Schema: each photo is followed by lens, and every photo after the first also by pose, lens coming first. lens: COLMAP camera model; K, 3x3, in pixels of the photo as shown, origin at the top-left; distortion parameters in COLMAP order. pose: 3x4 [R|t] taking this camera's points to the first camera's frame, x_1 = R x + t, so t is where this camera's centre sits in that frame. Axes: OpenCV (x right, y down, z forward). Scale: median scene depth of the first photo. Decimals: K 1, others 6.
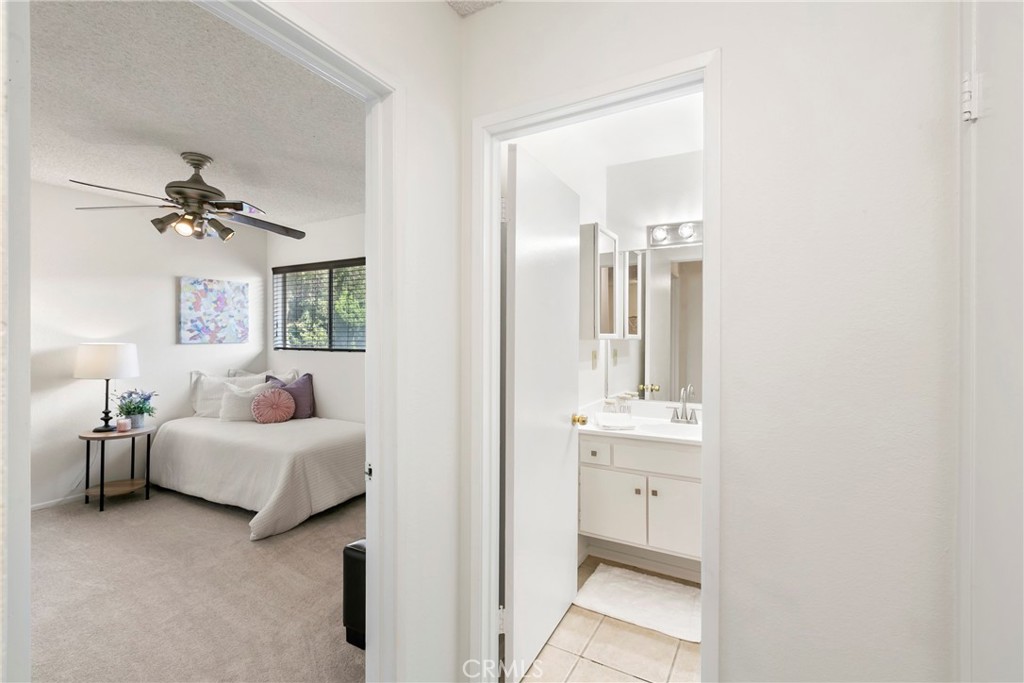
lens RADIAL K [[458.3, 0, 514.6], [0, 458.3, 337.5], [0, 0, 1]] dist [-0.001661, -0.003205]
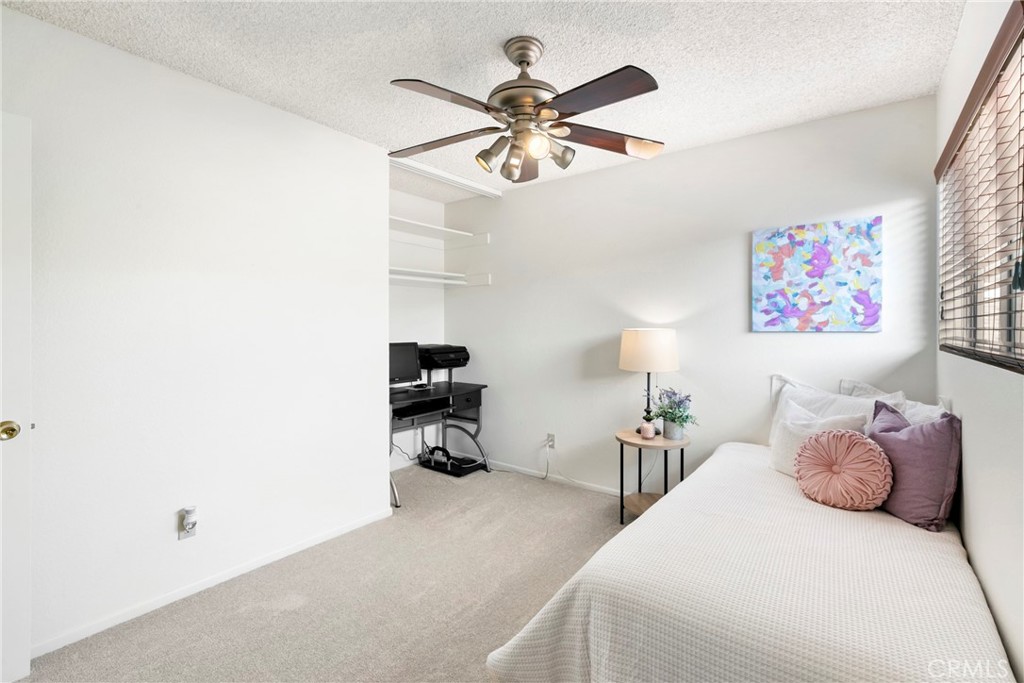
lens RADIAL K [[458.3, 0, 515.6], [0, 458.3, 331.4], [0, 0, 1]] dist [-0.001661, -0.003205]
pose [[-0.124069, 0.009381, -0.992229, -0.023530], [-0.006960, 0.999922, 0.010324, 0.008327], [0.992249, 0.008187, -0.123994, 0.698458]]
